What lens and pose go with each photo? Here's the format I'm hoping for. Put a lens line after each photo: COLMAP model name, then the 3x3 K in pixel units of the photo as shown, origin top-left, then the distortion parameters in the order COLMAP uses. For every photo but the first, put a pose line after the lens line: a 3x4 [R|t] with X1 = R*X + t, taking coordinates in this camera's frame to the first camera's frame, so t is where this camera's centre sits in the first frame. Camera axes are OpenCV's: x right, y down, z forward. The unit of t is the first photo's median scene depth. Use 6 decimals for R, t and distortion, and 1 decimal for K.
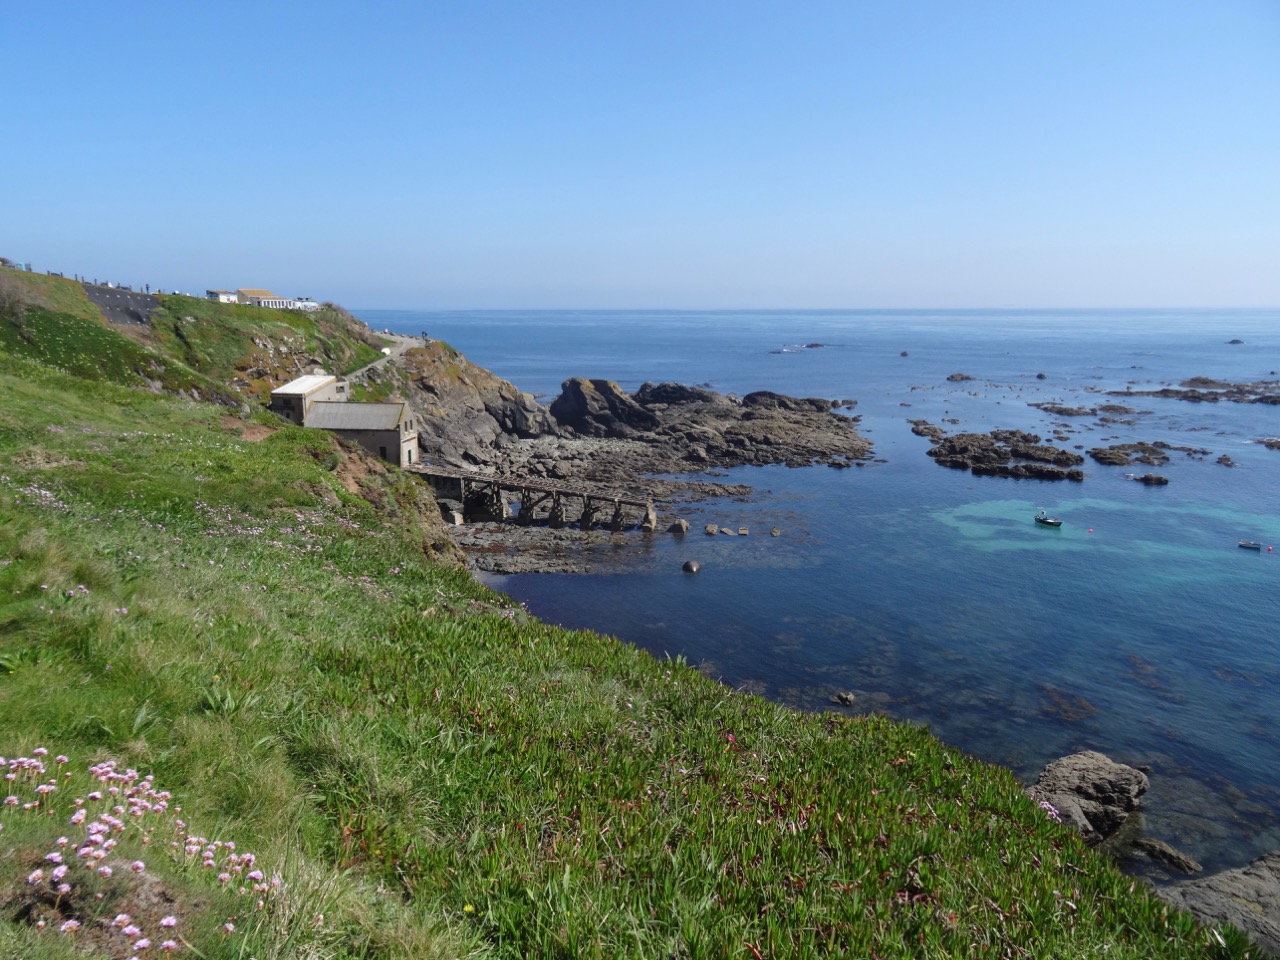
lens RADIAL K [[948.9, 0, 628.5], [0, 948.9, 481.3], [0, 0, 1]] dist [0.054327, -0.028183]
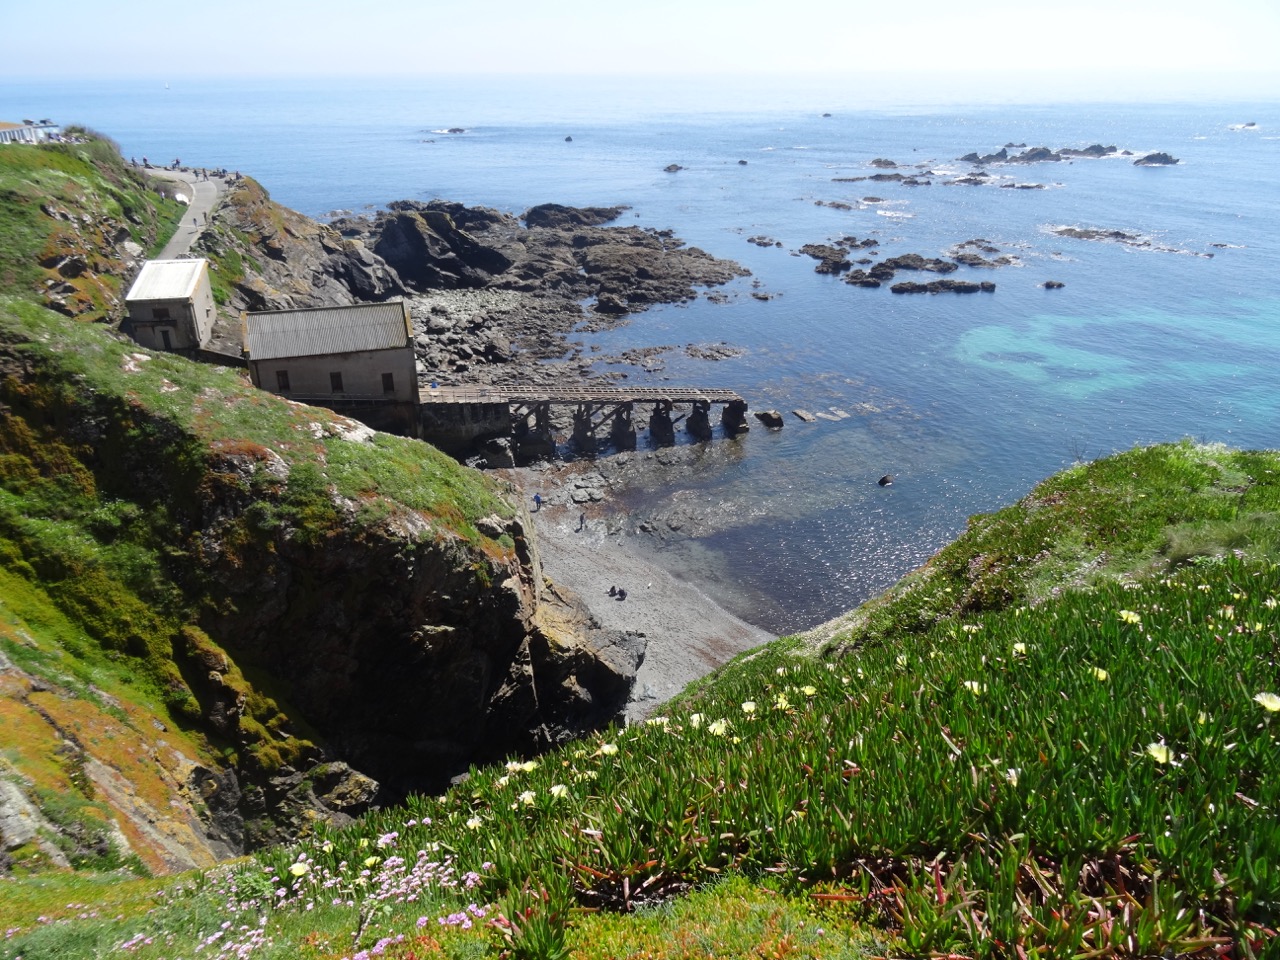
lens RADIAL K [[948.9, 0, 652.9], [0, 948.9, 486.1], [0, 0, 1]] dist [0.054327, -0.028183]
pose [[0.902427, -0.184639, 0.389274, -0.237852], [0.094555, 0.966365, 0.239163, -0.066836], [-0.420339, -0.179020, 0.889532, 0.207516]]
